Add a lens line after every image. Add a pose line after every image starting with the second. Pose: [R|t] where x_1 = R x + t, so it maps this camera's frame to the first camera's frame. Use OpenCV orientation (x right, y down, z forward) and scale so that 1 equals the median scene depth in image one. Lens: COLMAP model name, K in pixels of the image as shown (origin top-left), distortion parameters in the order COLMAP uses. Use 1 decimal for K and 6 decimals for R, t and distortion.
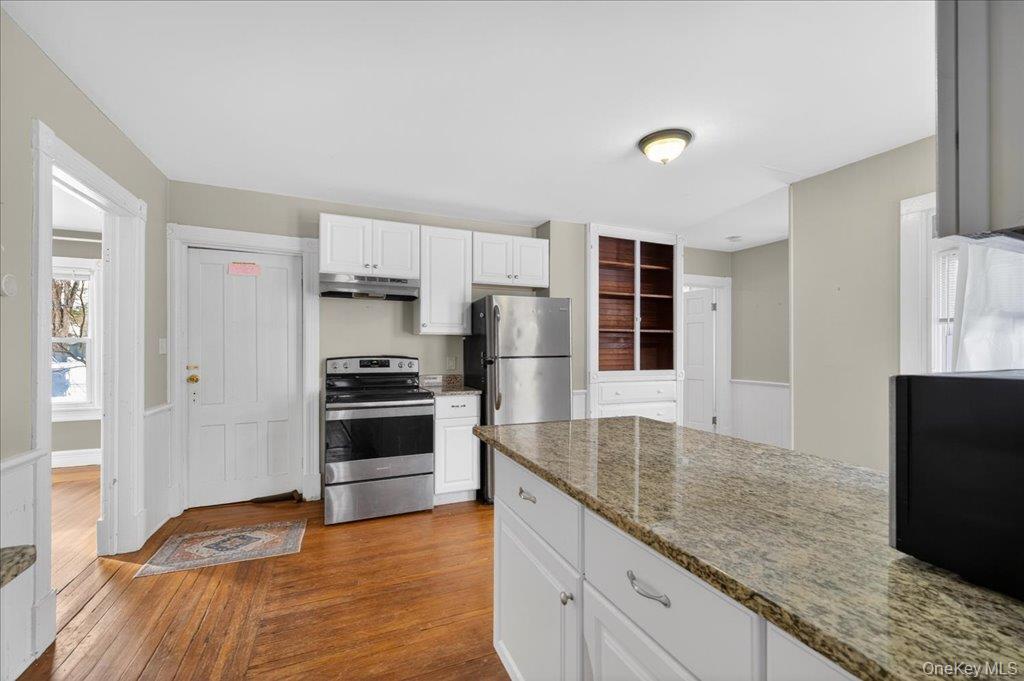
lens RADIAL K [[417.2, 0, 512.0], [0, 417.2, 340.5], [0, 0, 1]] dist [-0.000734, -0.000120]
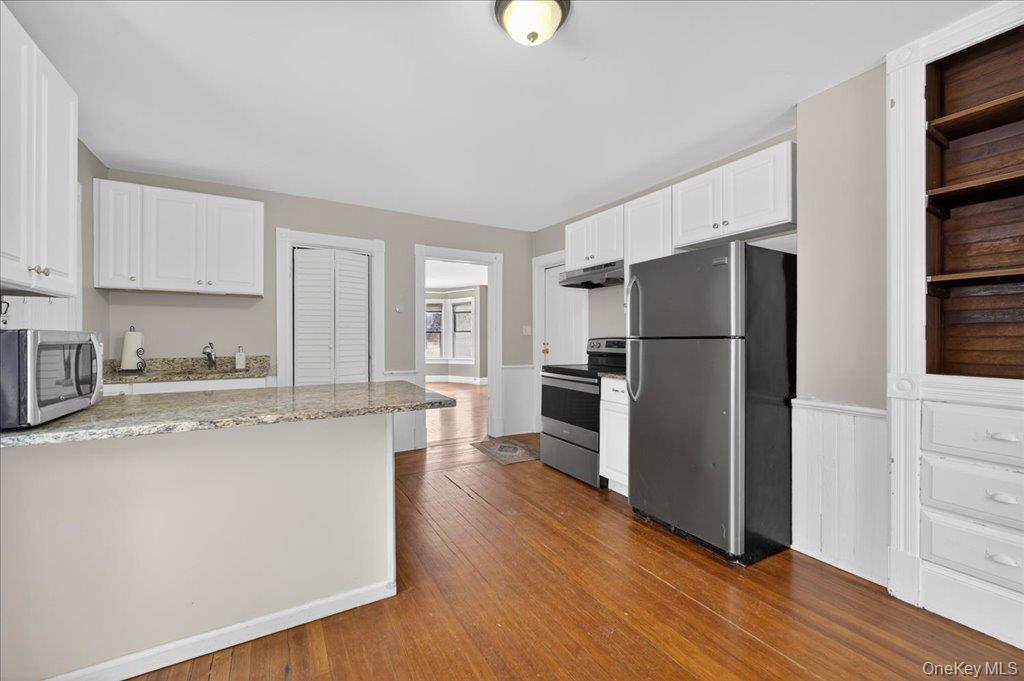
lens RADIAL K [[407.9, 0, 507.7], [0, 407.9, 335.2], [0, 0, 1]] dist [-0.000586, -0.000346]
pose [[0.116899, -0.005037, -0.993131, 0.757396], [0.017874, 0.999836, -0.002967, 0.033206], [0.992983, -0.017404, 0.116970, 0.666325]]
